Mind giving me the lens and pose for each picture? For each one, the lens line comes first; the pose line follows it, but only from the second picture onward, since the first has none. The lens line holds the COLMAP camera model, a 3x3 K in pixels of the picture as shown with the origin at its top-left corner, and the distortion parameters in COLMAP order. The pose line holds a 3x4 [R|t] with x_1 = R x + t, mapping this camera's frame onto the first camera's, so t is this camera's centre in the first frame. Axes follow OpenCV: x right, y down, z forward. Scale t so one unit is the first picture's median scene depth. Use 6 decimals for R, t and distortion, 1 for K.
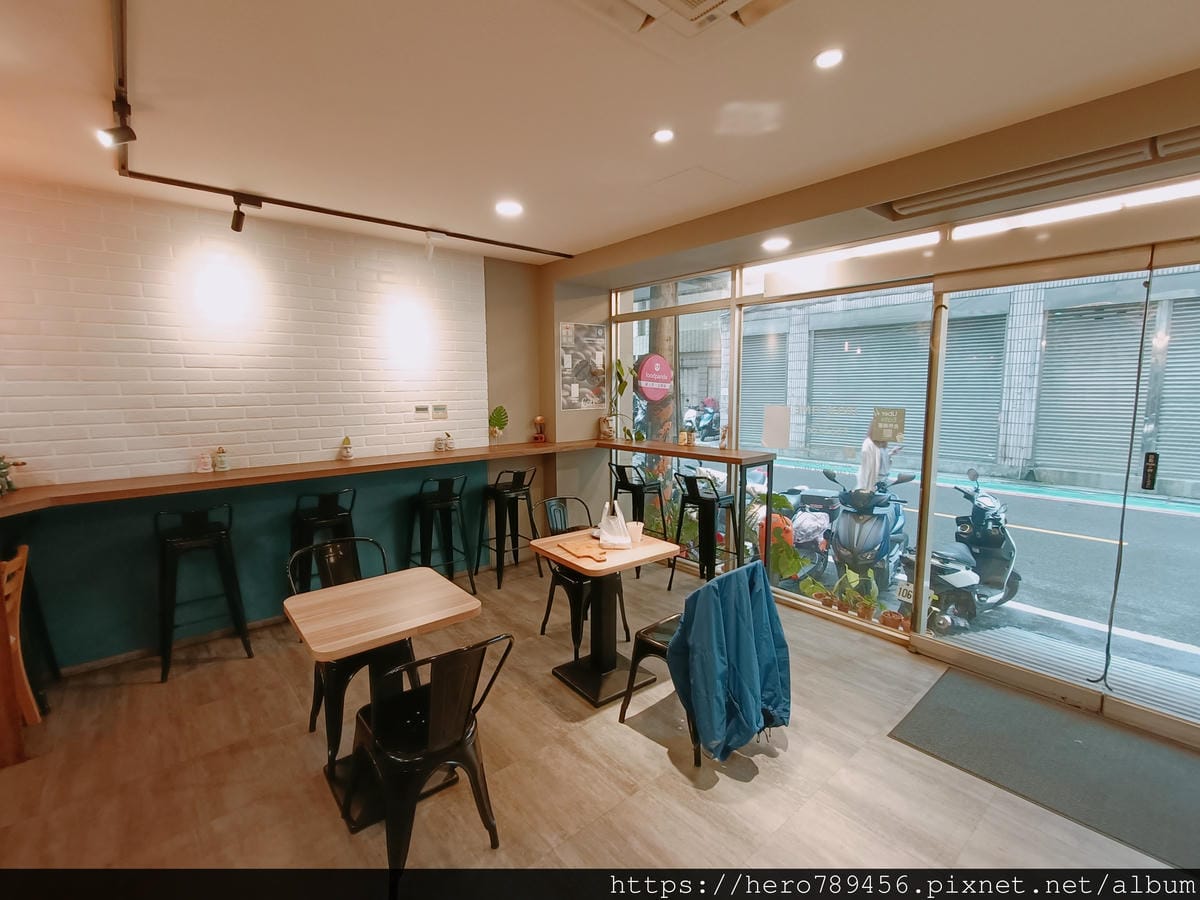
lens RADIAL K [[530.1, 0, 600.0], [0, 530.1, 450.0], [0, 0, 1]] dist [0.000001, -0.000049]
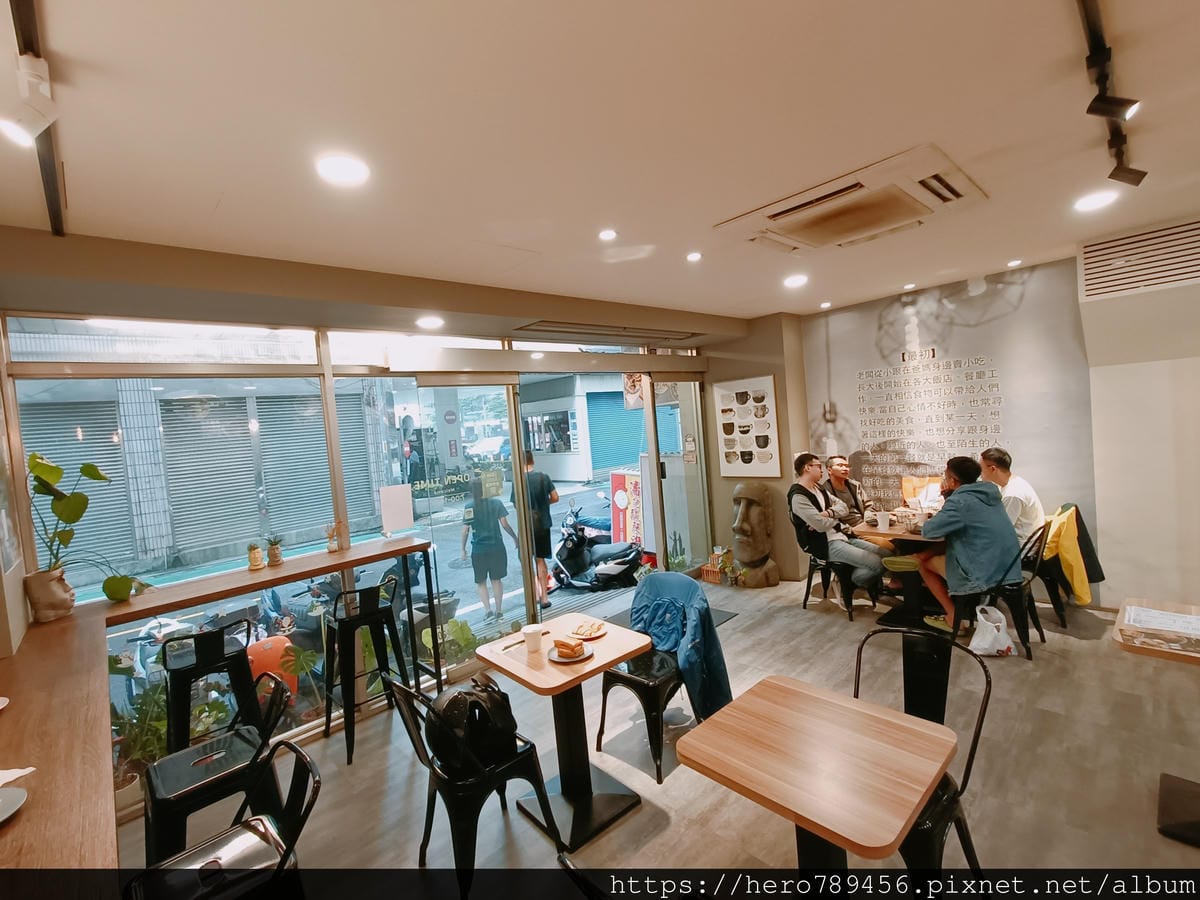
lens RADIAL K [[530.1, 0, 600.0], [0, 530.1, 450.0], [0, 0, 1]] dist [0.000001, -0.000049]
pose [[-0.024080, -0.040719, 0.998880, -0.191164], [0.210641, 0.976532, 0.044886, -0.034719], [-0.977267, 0.211487, -0.014938, 0.205166]]
